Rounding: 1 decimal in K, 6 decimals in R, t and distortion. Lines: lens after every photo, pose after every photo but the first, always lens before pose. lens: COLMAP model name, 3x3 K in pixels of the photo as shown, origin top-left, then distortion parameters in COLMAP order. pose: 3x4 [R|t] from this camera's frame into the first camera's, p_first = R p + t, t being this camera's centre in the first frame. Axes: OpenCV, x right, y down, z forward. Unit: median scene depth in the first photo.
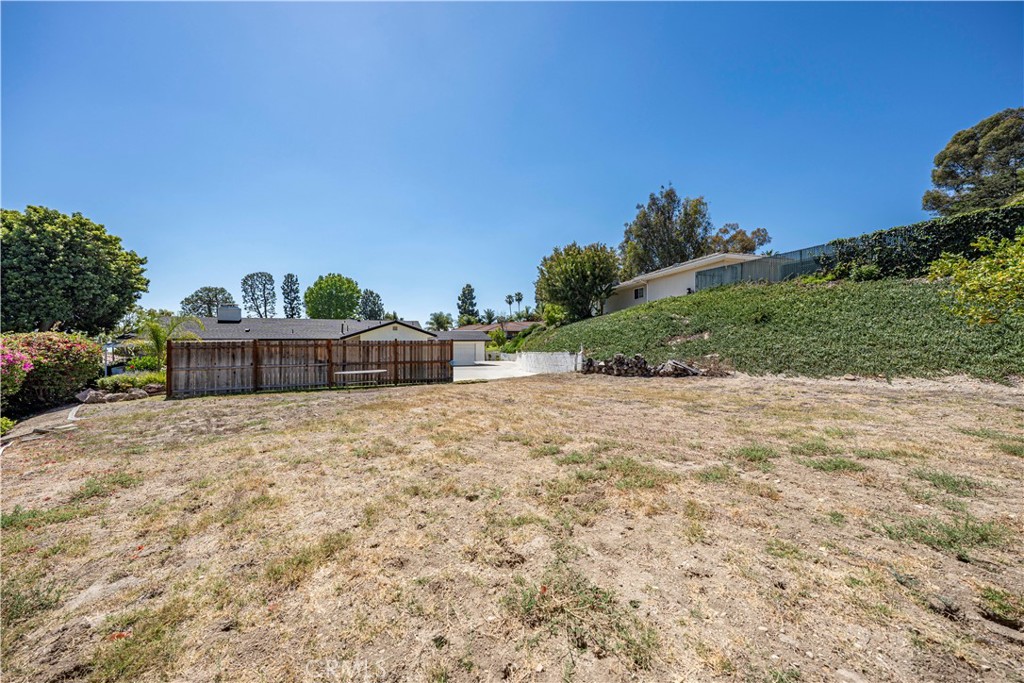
lens RADIAL K [[345.7, 0, 512.0], [0, 345.7, 341.5], [0, 0, 1]] dist [0.001051, 0.000006]
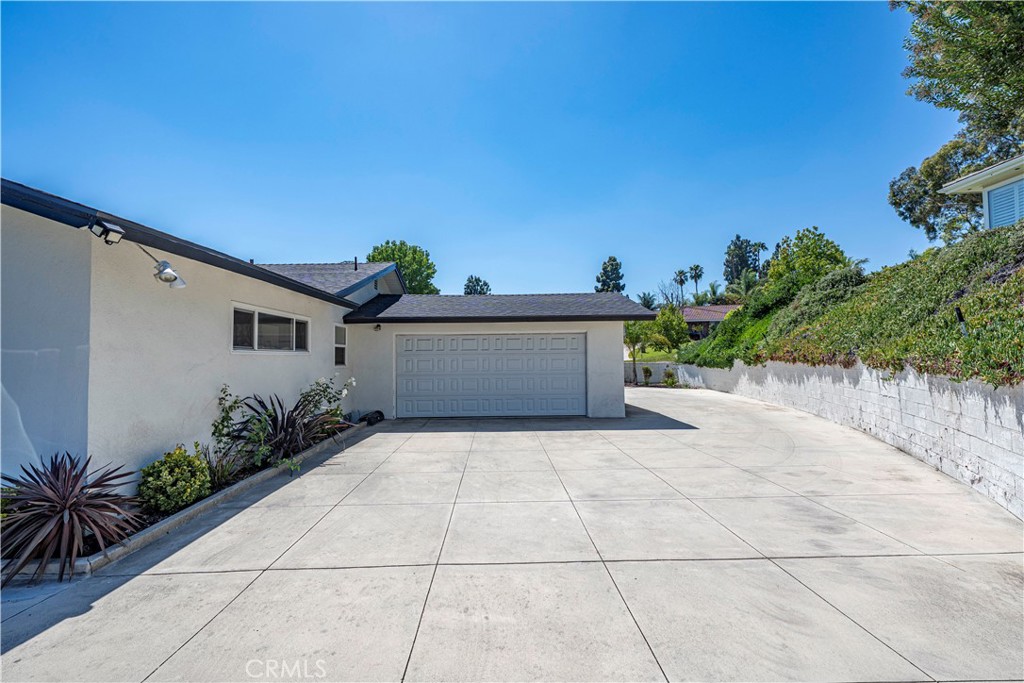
lens RADIAL K [[430.7, 0, 512.0], [0, 430.7, 341.5], [0, 0, 1]] dist [0.000338, 0.000007]
pose [[0.931723, -0.017479, -0.362748, -0.011209], [0.011995, 0.999777, -0.017364, 0.004991], [0.362971, 0.011827, 0.931725, 0.185917]]
